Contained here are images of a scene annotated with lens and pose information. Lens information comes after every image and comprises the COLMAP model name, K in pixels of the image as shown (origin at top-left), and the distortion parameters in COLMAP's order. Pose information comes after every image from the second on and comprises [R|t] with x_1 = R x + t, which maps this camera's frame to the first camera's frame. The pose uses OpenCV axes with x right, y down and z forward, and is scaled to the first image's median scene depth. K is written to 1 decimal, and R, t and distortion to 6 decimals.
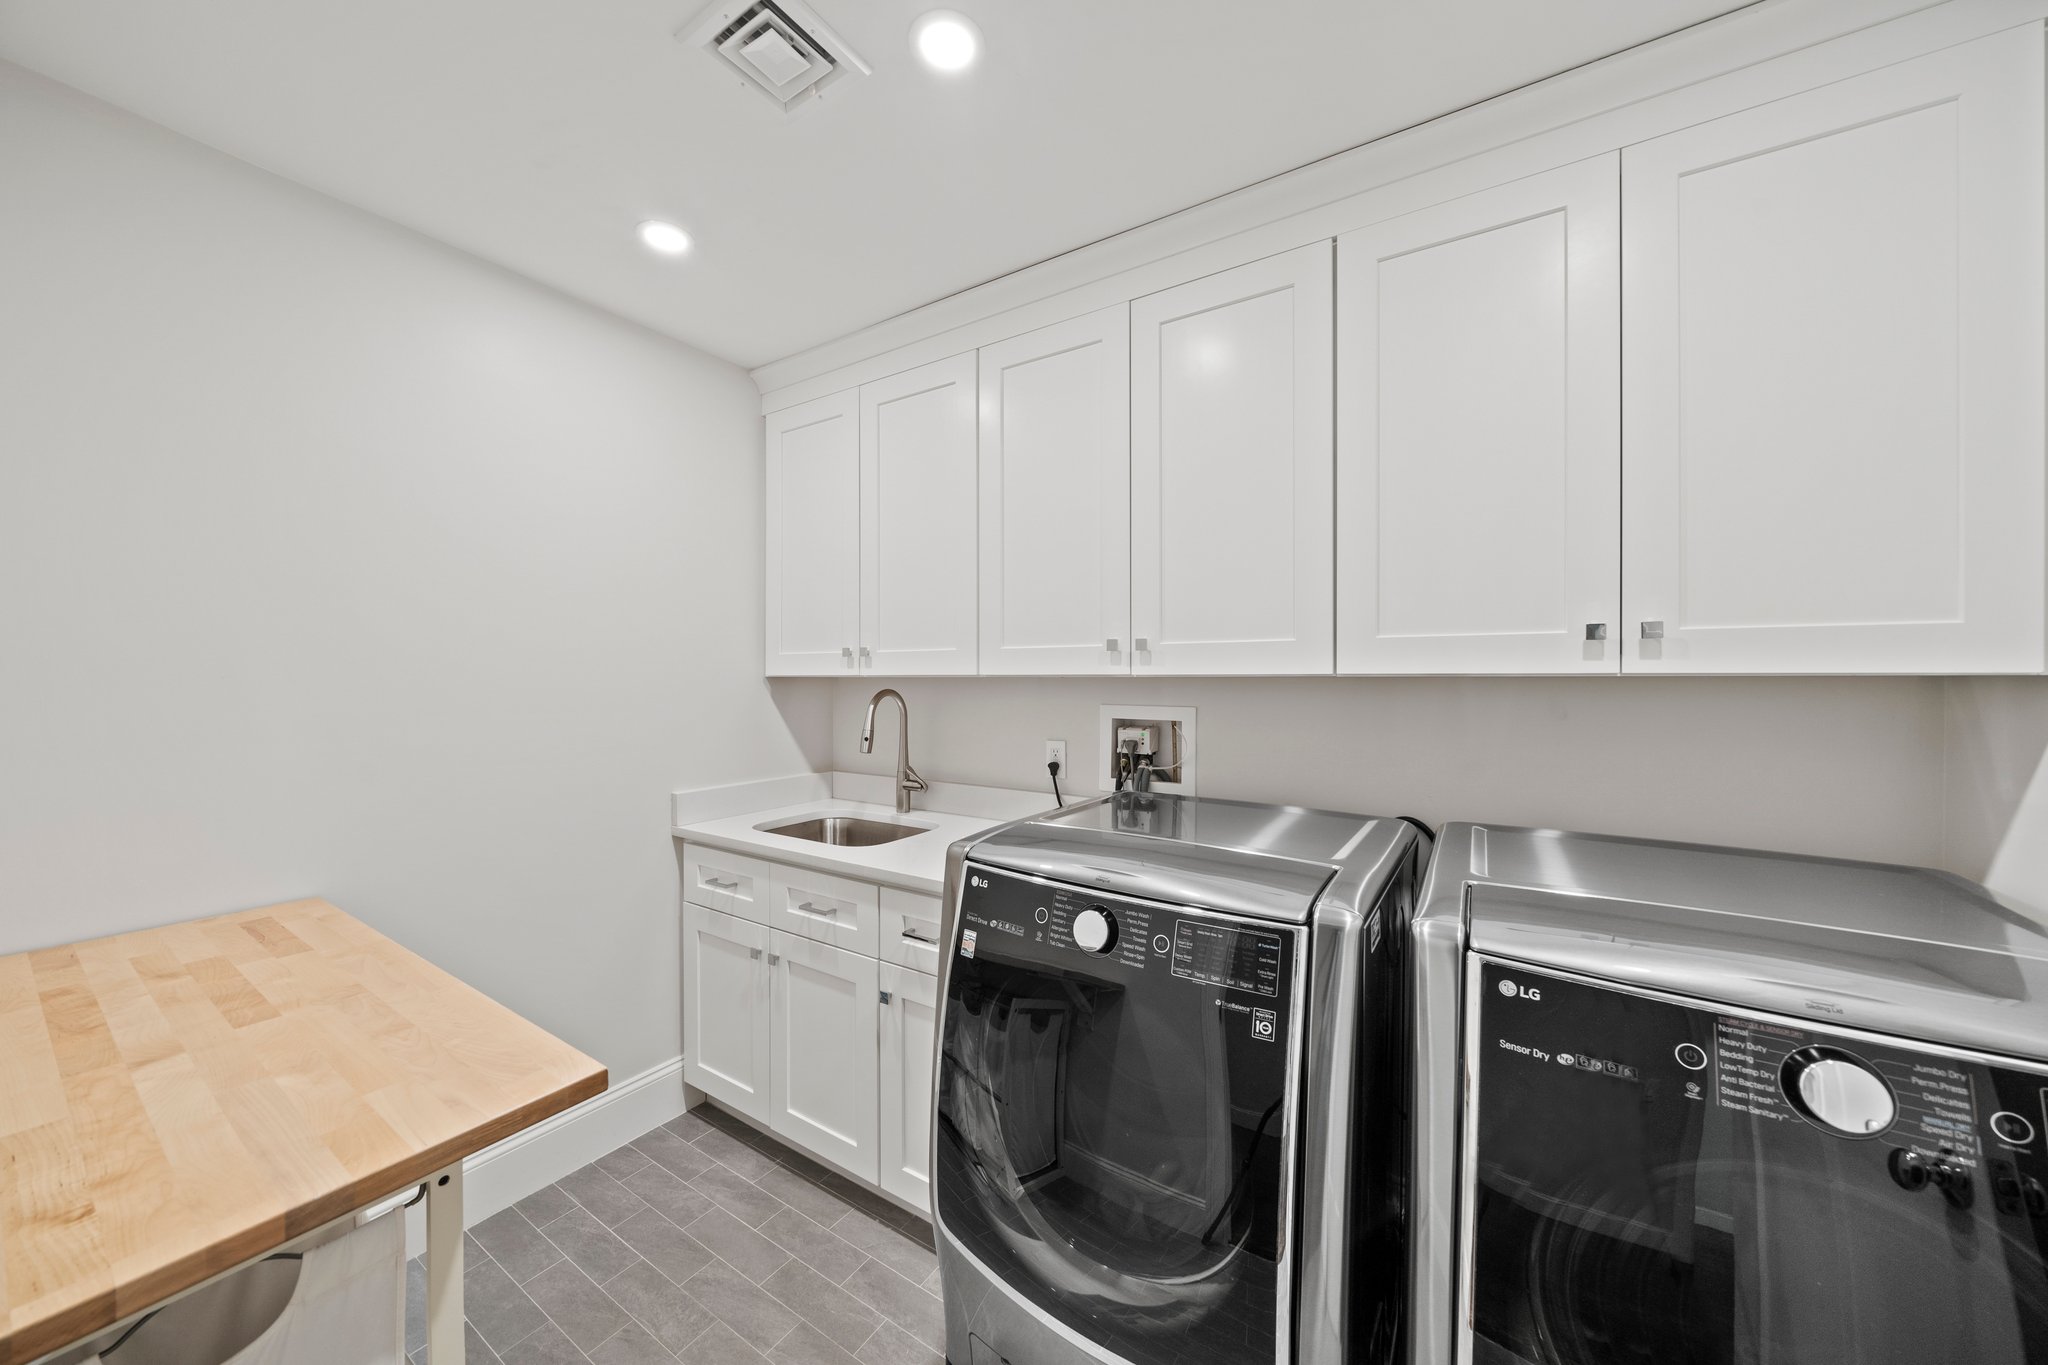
lens RADIAL K [[707.3, 0, 1027.0], [0, 707.3, 683.8], [0, 0, 1]] dist [-0.000795, -0.000287]
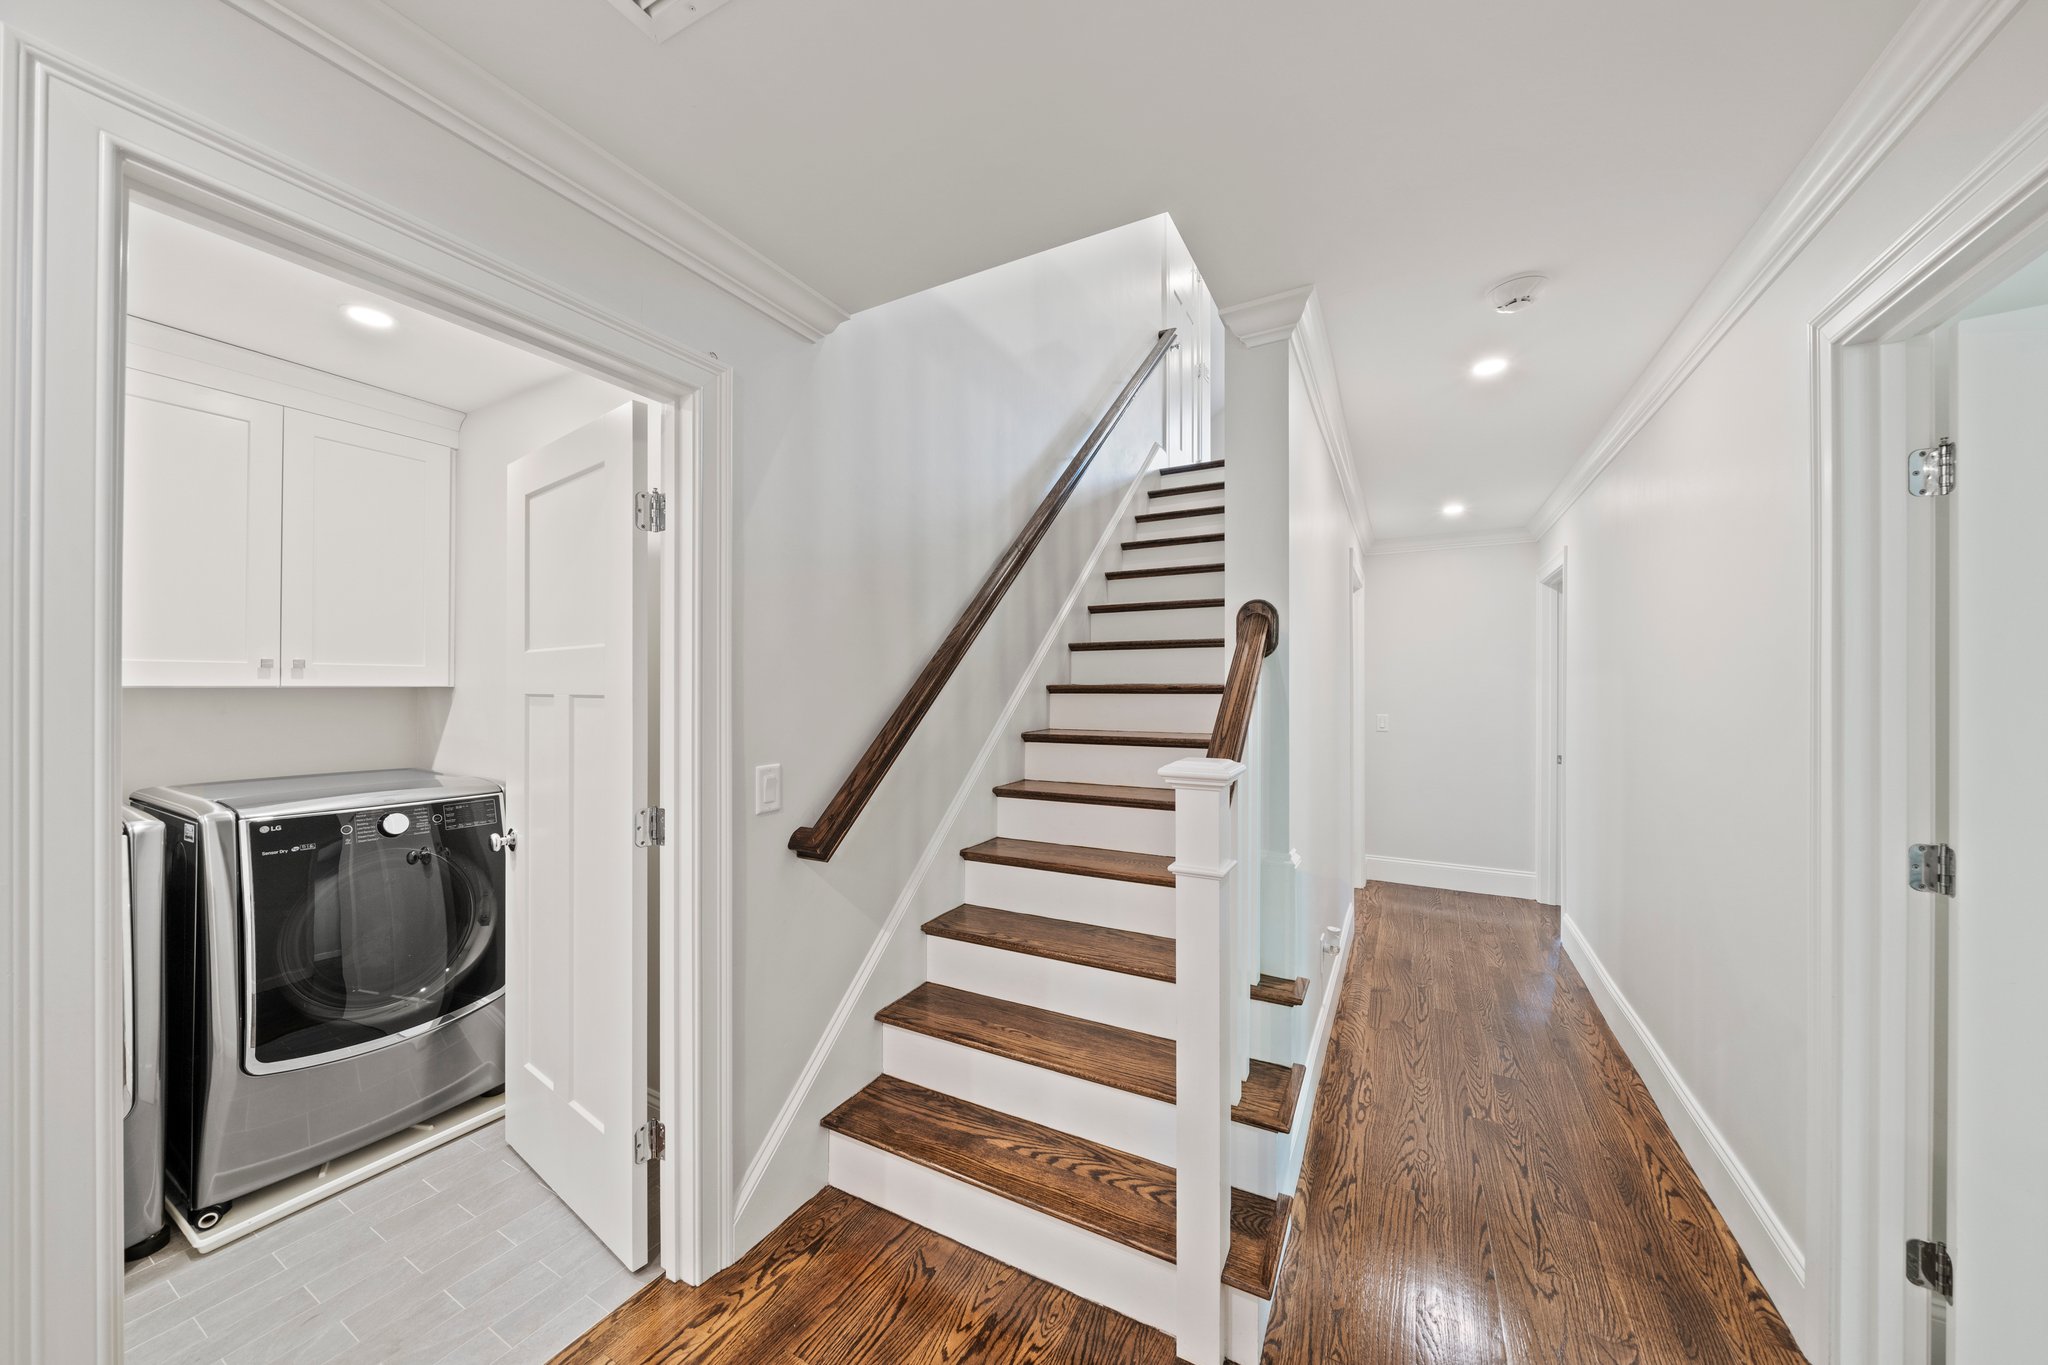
lens RADIAL K [[707.3, 0, 1023.6], [0, 707.3, 683.7], [0, 0, 1]] dist [-0.000795, -0.000287]
pose [[-0.060216, -0.005189, 0.998172, -1.232958], [0.004026, 0.999977, 0.005441, -0.024079], [-0.998177, 0.004346, -0.060193, -0.921923]]
